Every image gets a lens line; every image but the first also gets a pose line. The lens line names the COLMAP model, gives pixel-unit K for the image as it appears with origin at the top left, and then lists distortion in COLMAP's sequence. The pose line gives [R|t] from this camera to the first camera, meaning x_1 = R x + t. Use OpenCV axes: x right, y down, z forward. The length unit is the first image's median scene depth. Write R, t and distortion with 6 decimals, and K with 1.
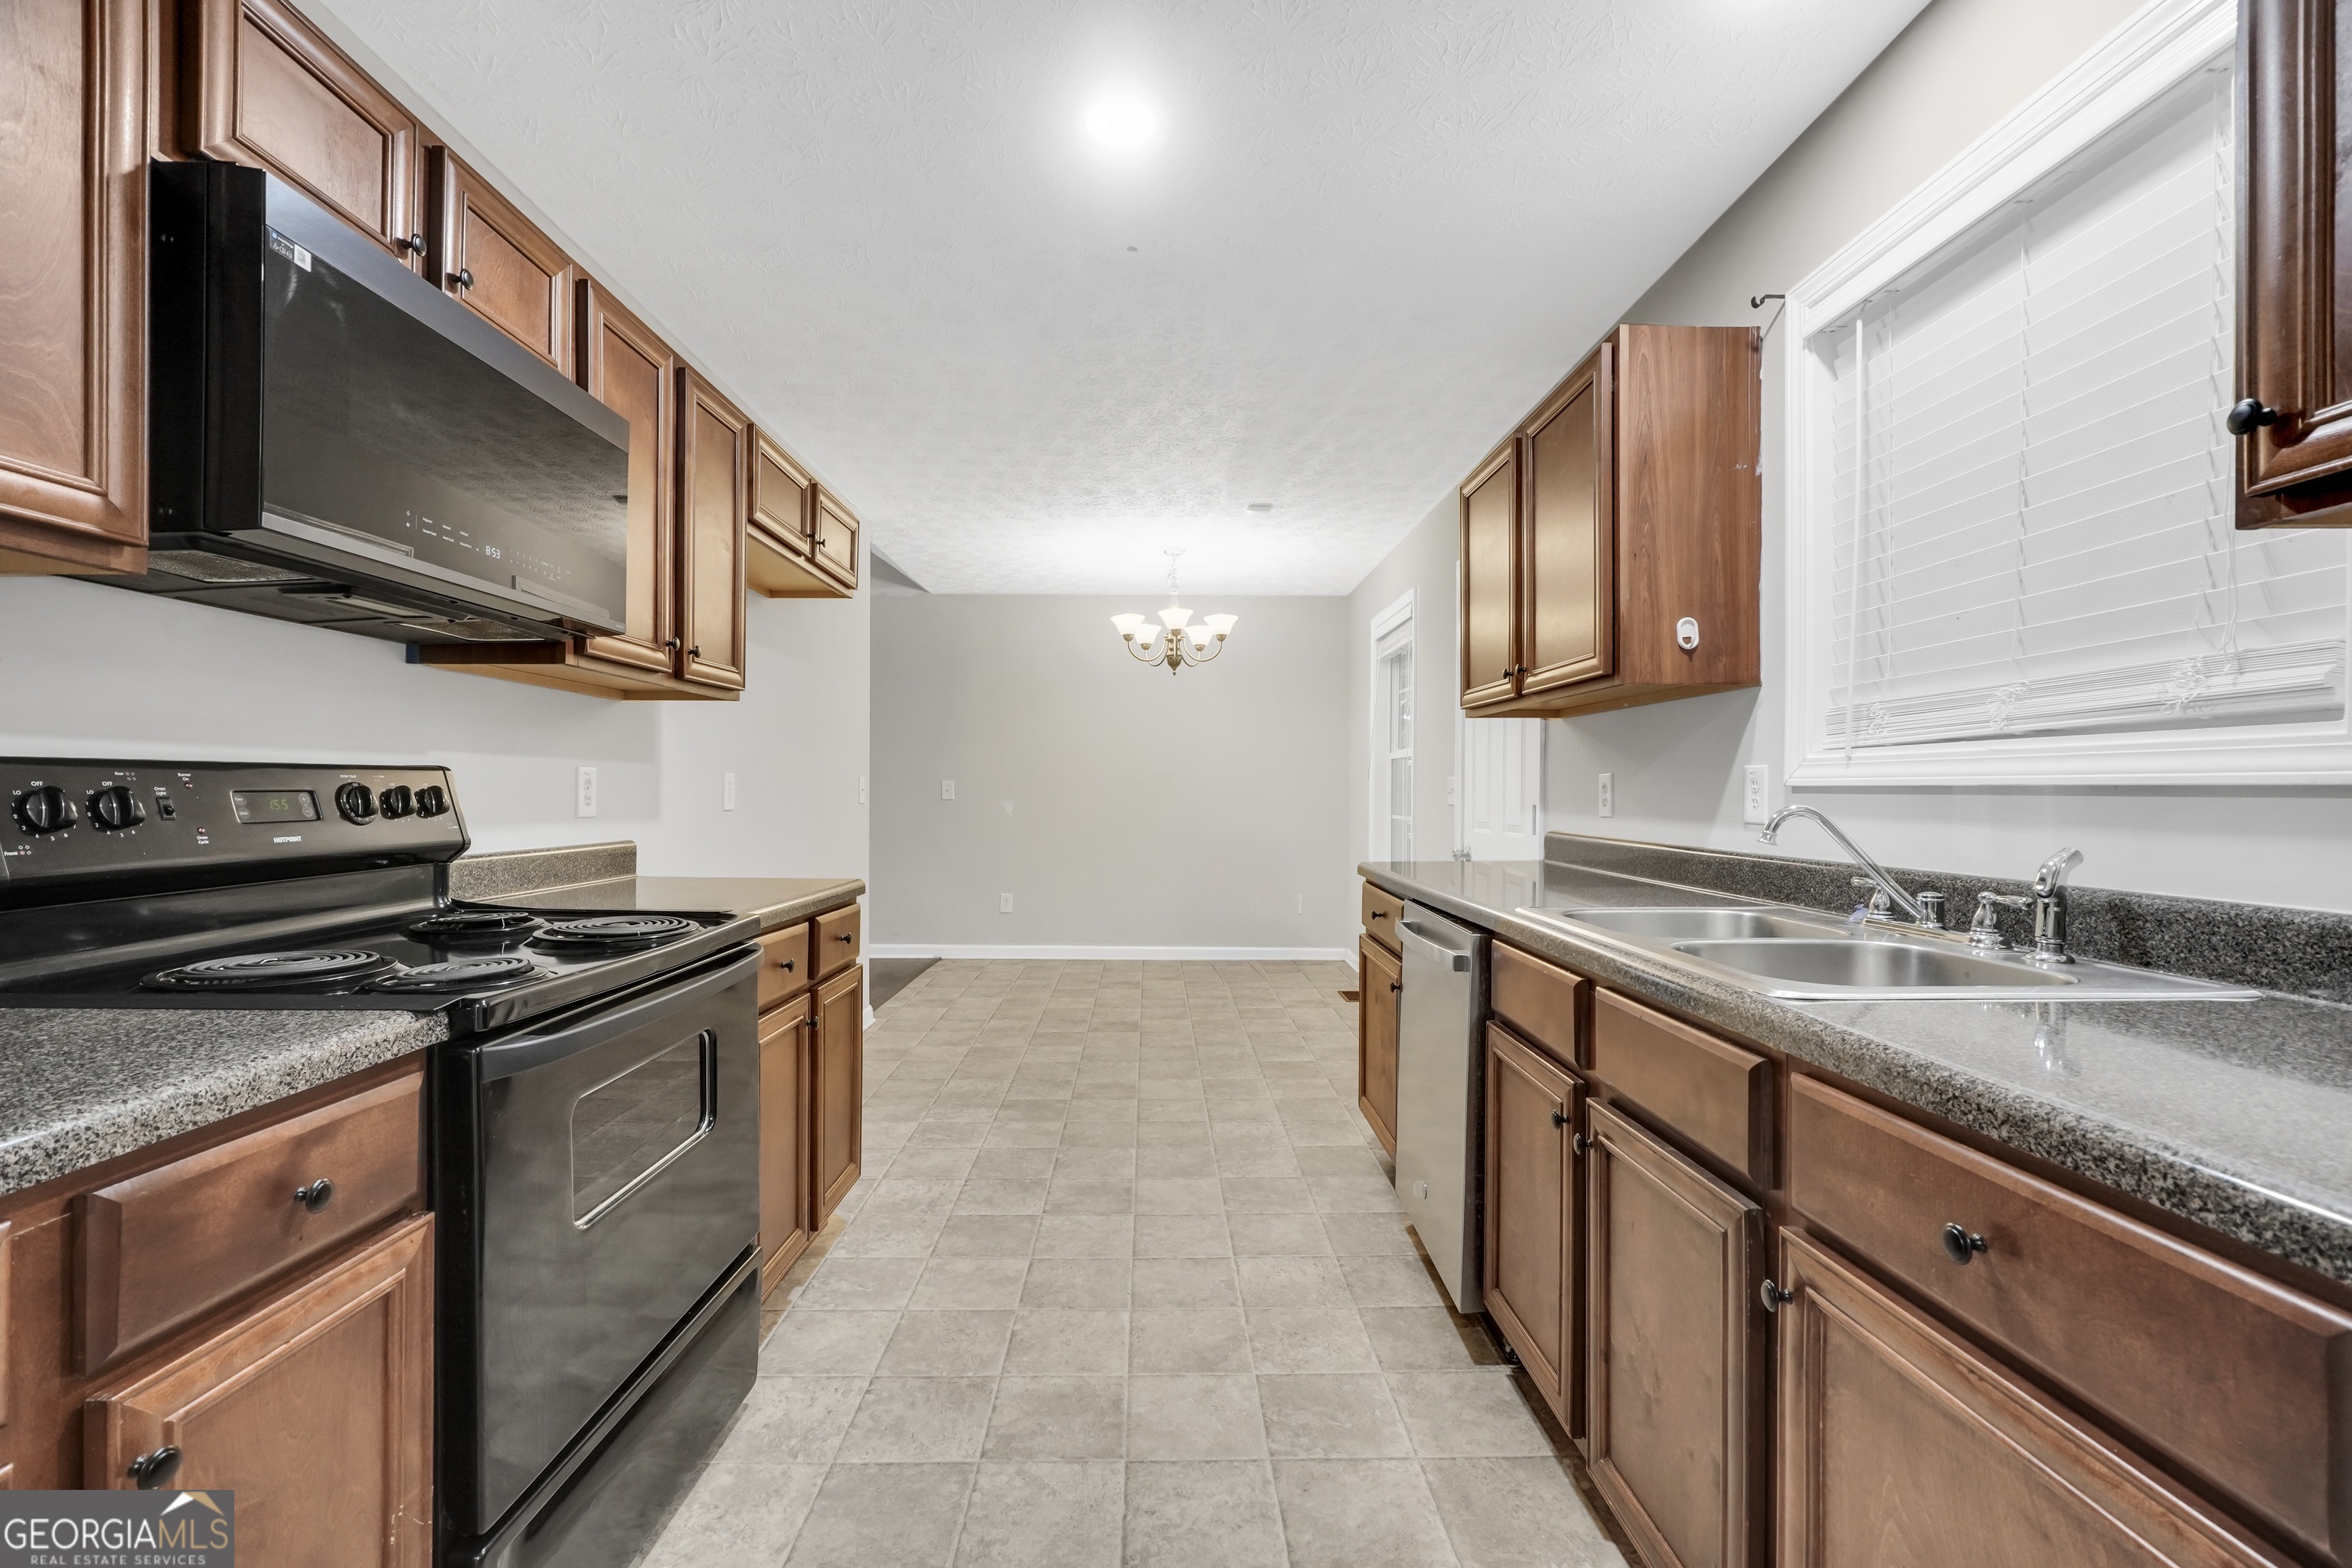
lens RADIAL K [[997.0, 0, 1167.6], [0, 997.0, 793.6], [0, 0, 1]] dist [-0.019529, 0.007249]
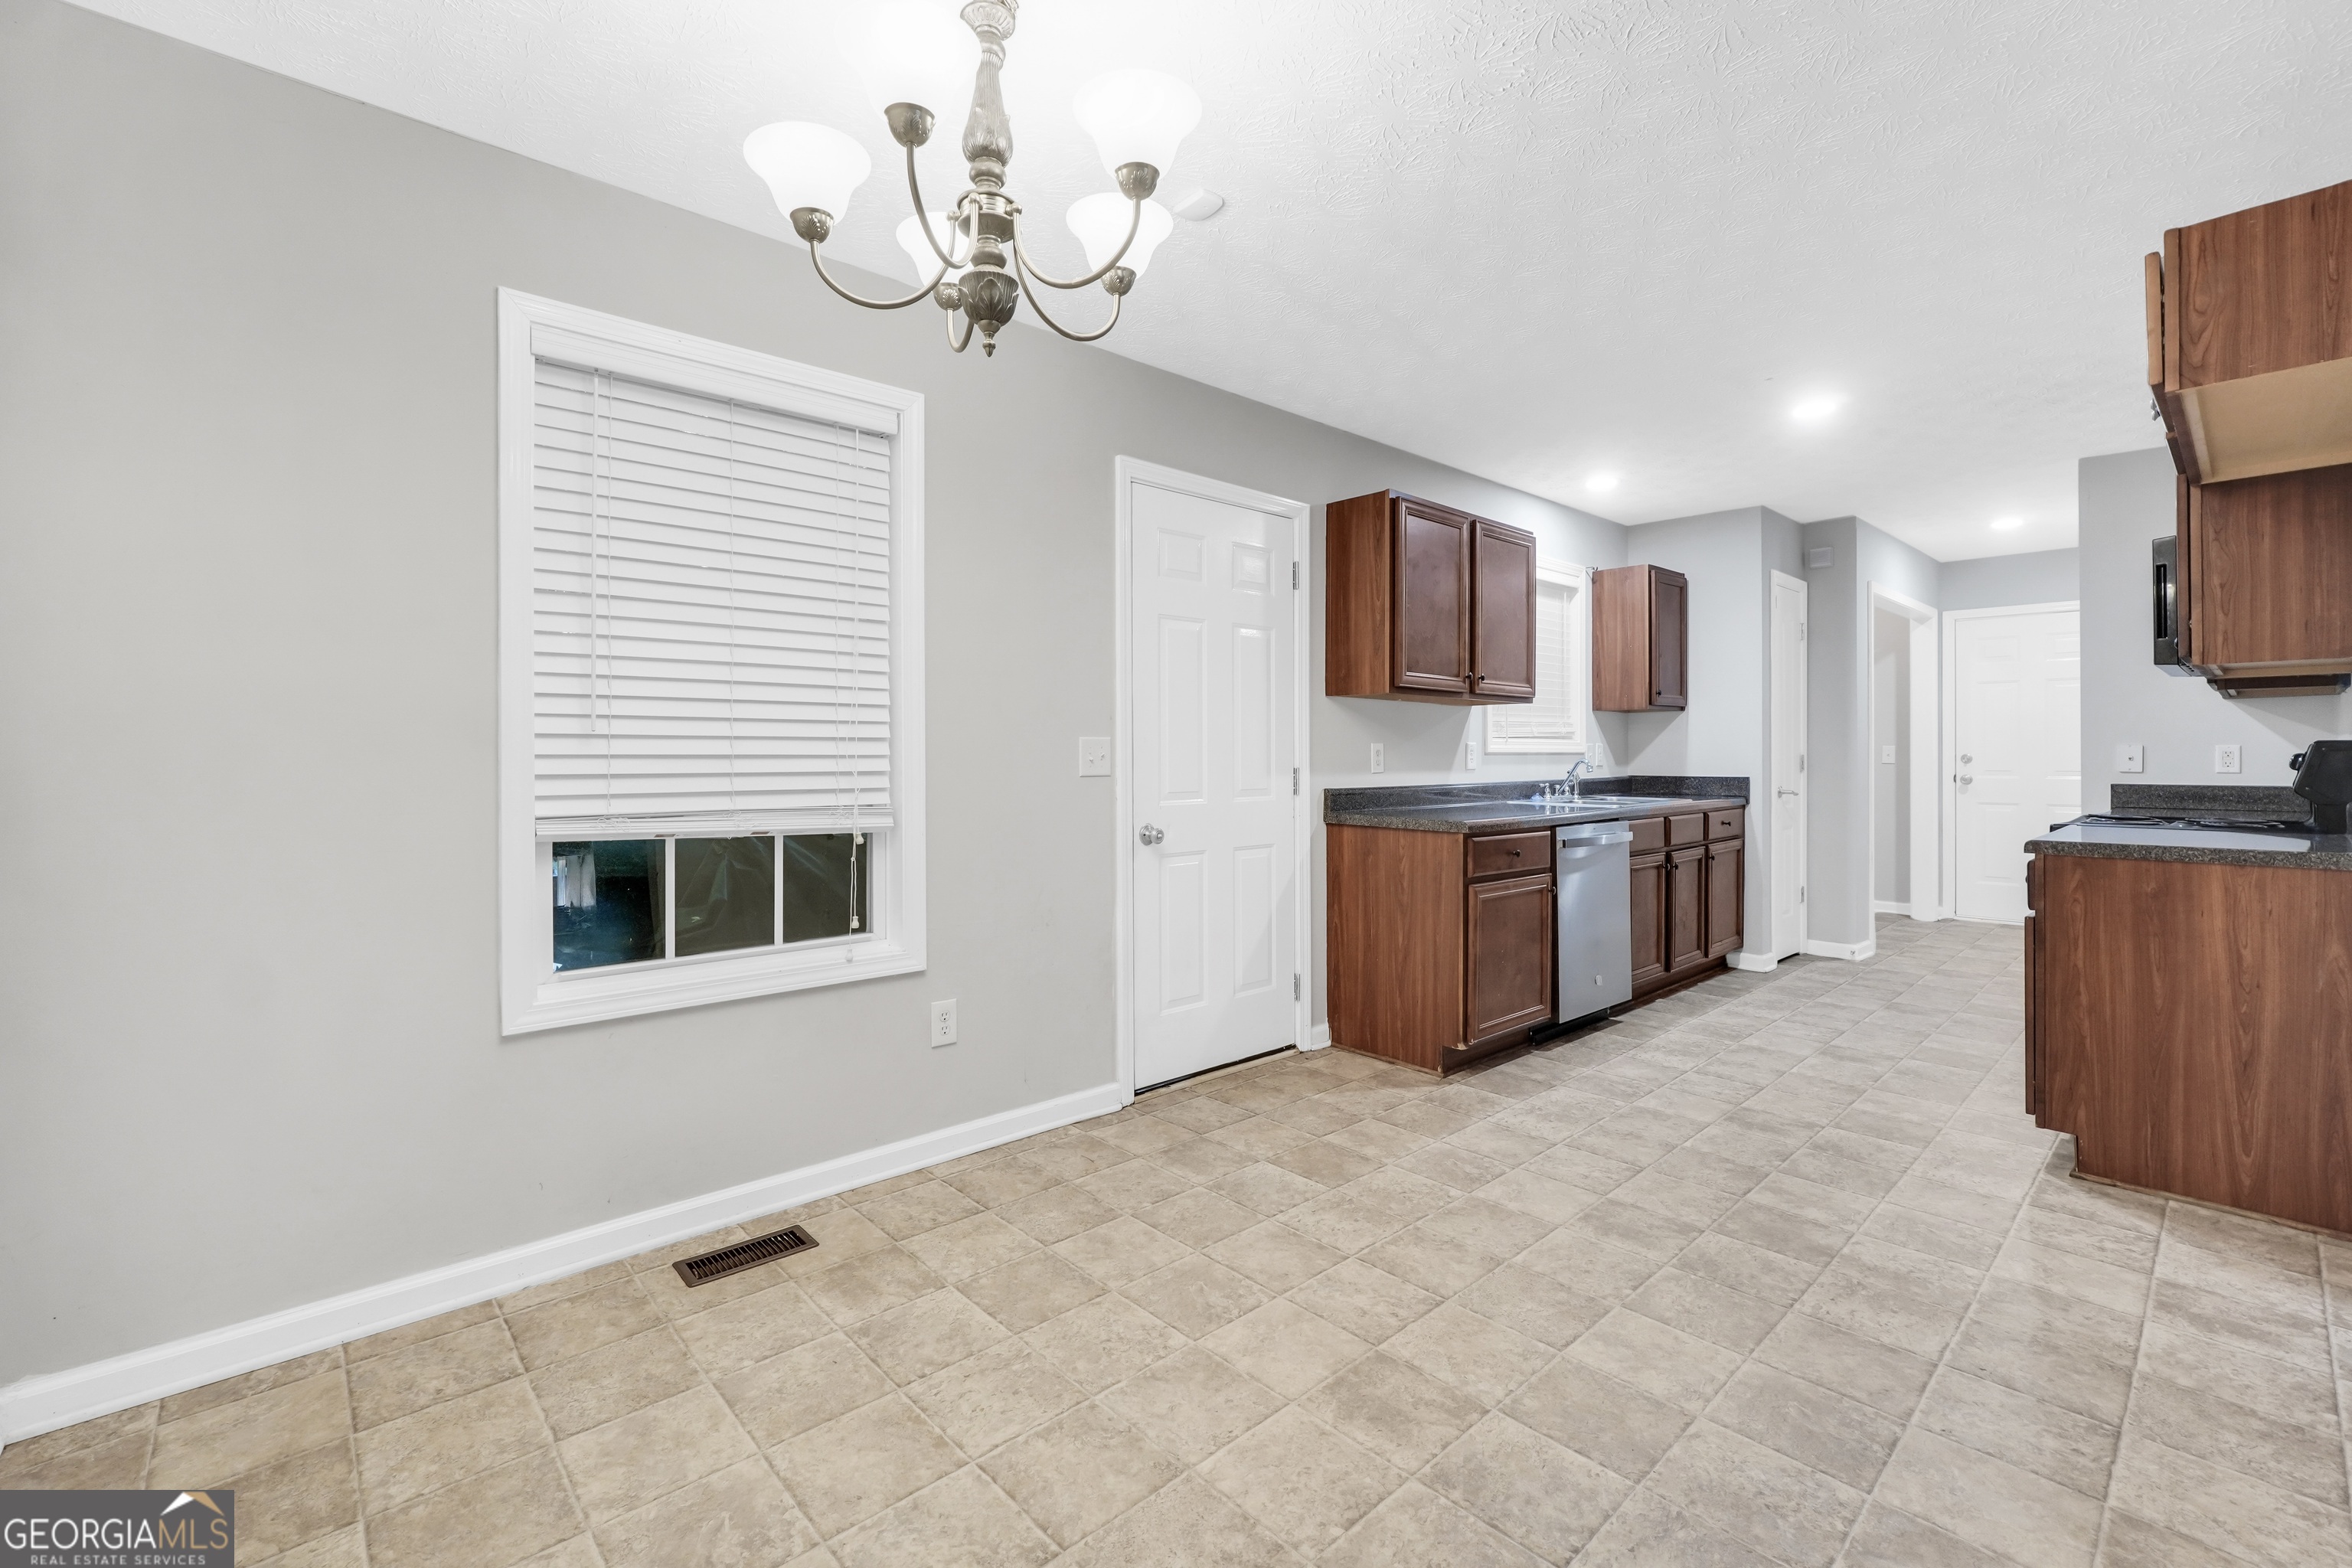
lens RADIAL K [[997.0, 0, 1168.6], [0, 997.0, 755.4], [0, 0, 1]] dist [-0.019529, 0.007249]
pose [[-0.658479, -0.003653, 0.752590, -0.528769], [0.002059, 0.999976, 0.006656, -0.014218], [-0.752596, 0.005932, -0.658456, 2.541659]]
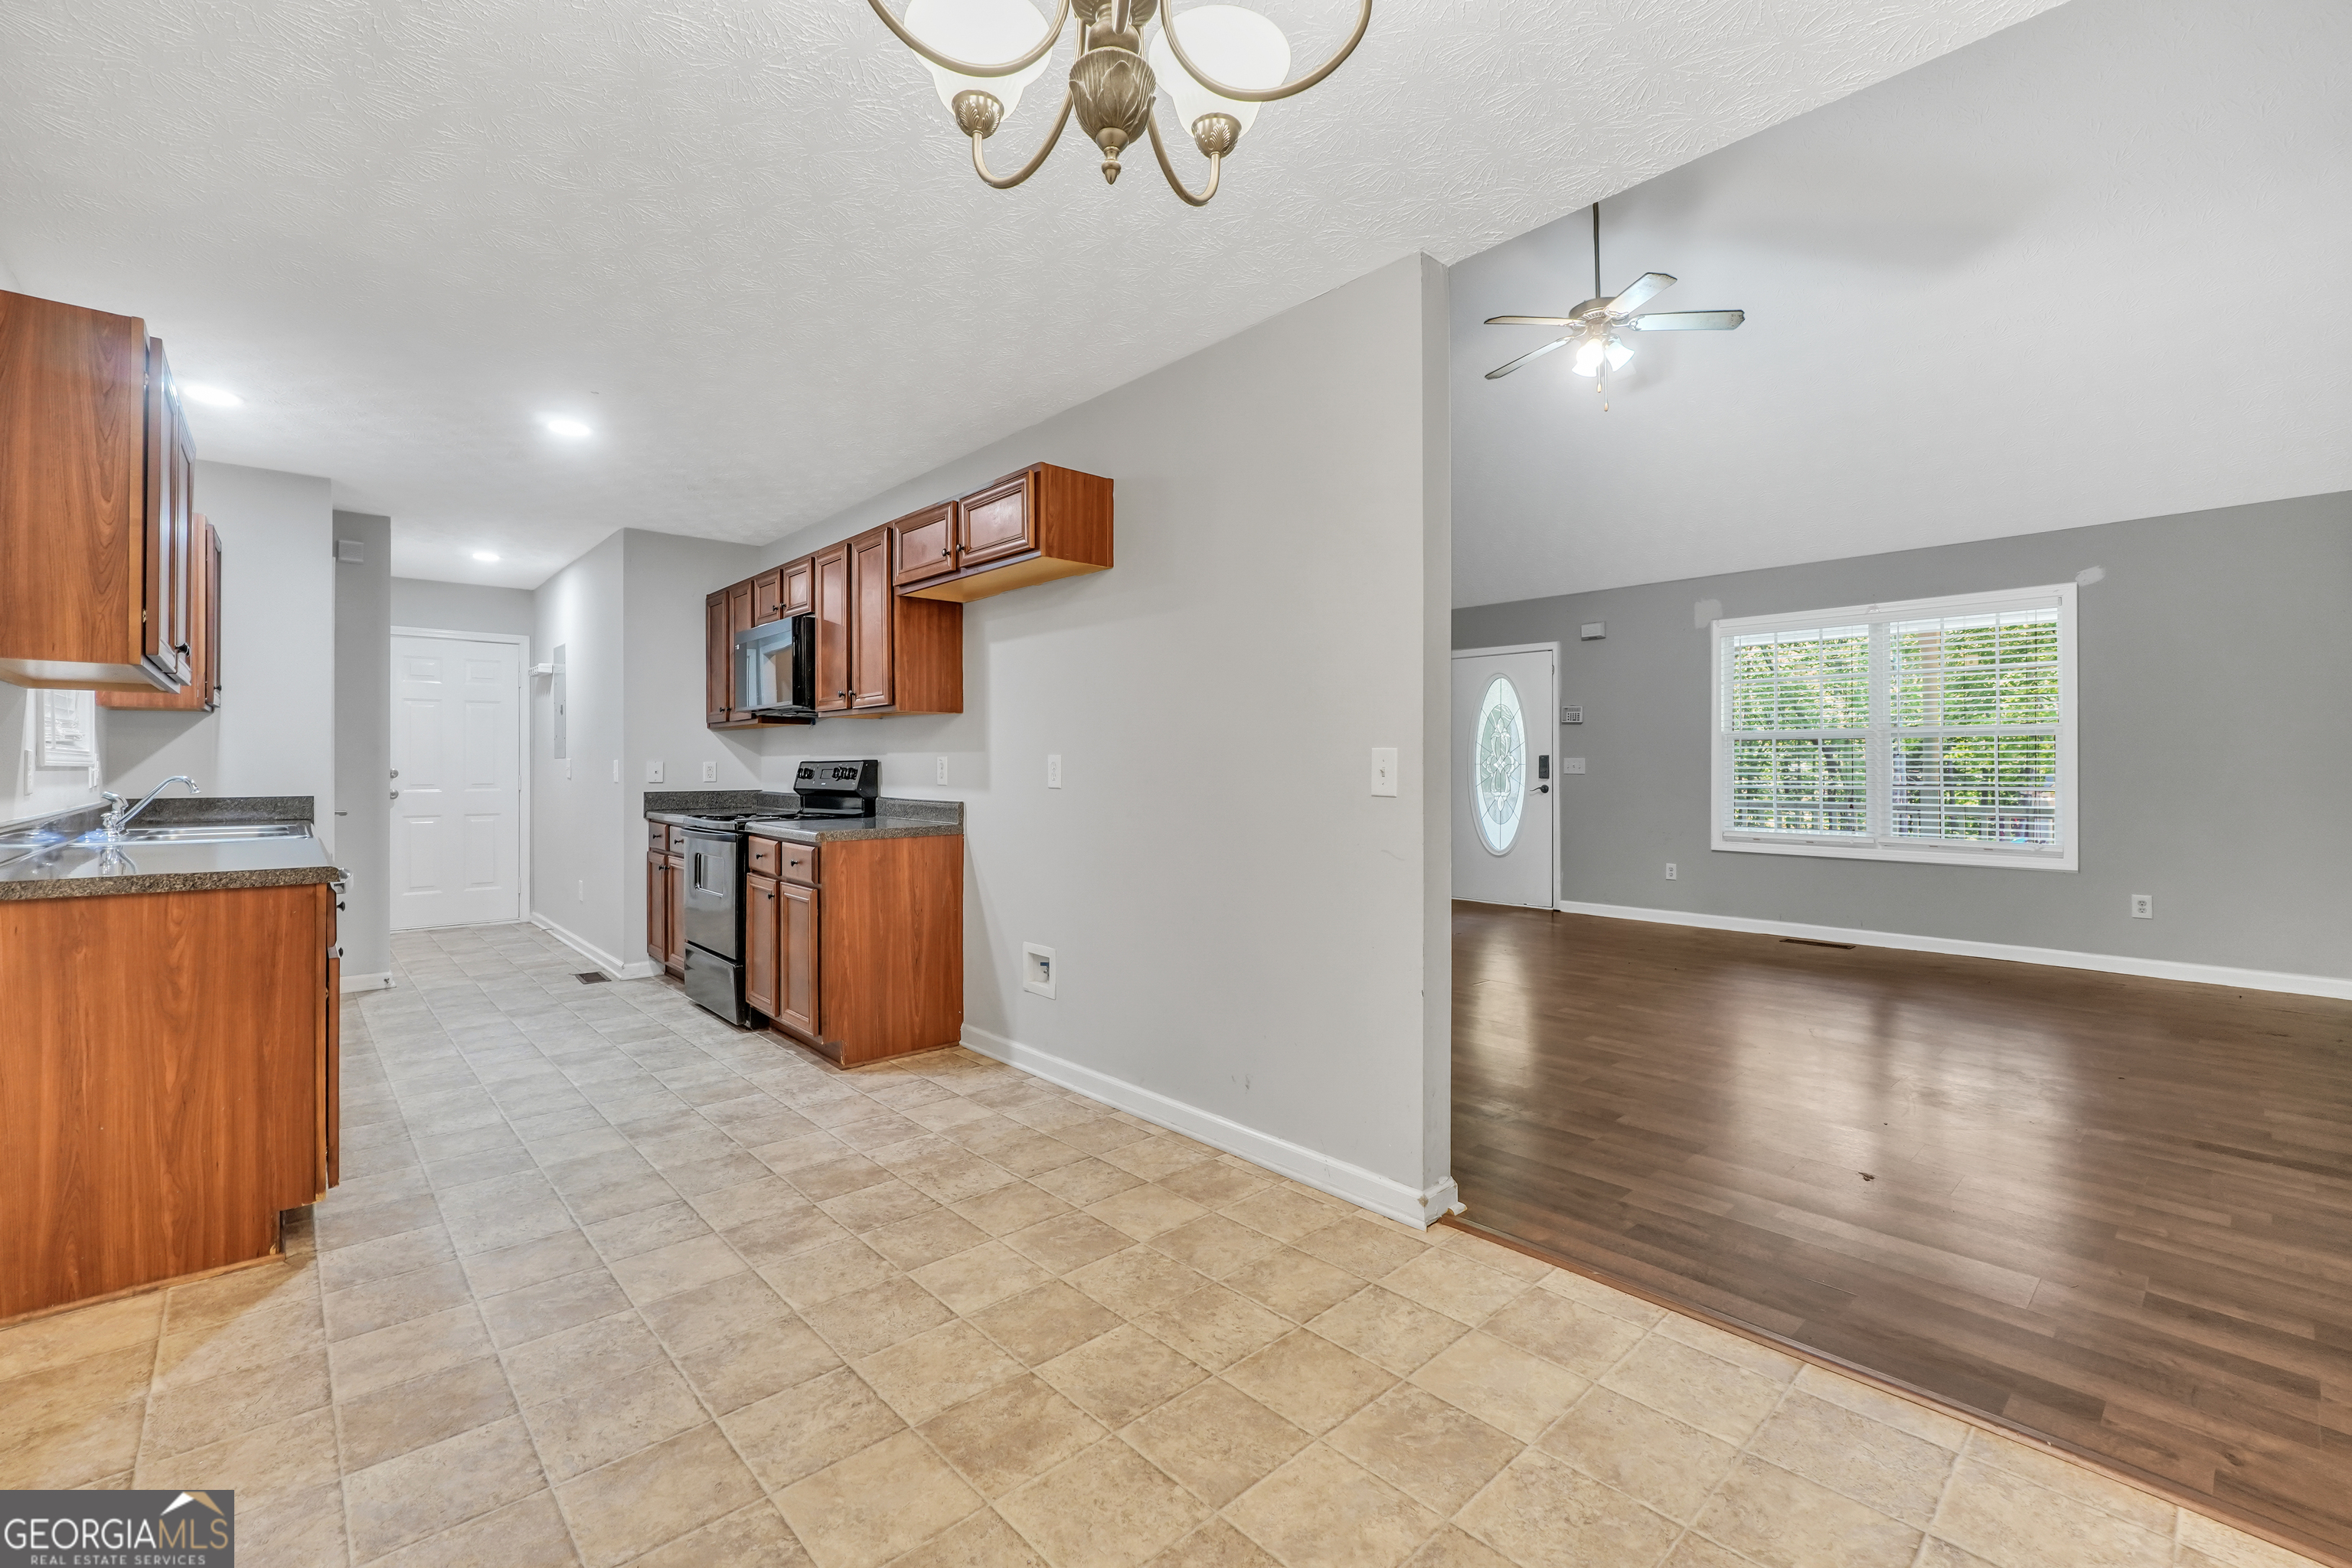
lens RADIAL K [[997.0, 0, 1151.4], [0, 997.0, 740.5], [0, 0, 1]] dist [-0.019529, 0.007249]
pose [[-0.756883, -0.020559, -0.653227, 0.286369], [-0.005008, 0.999658, -0.025660, -0.011612], [0.653532, -0.016151, -0.756727, 2.556990]]
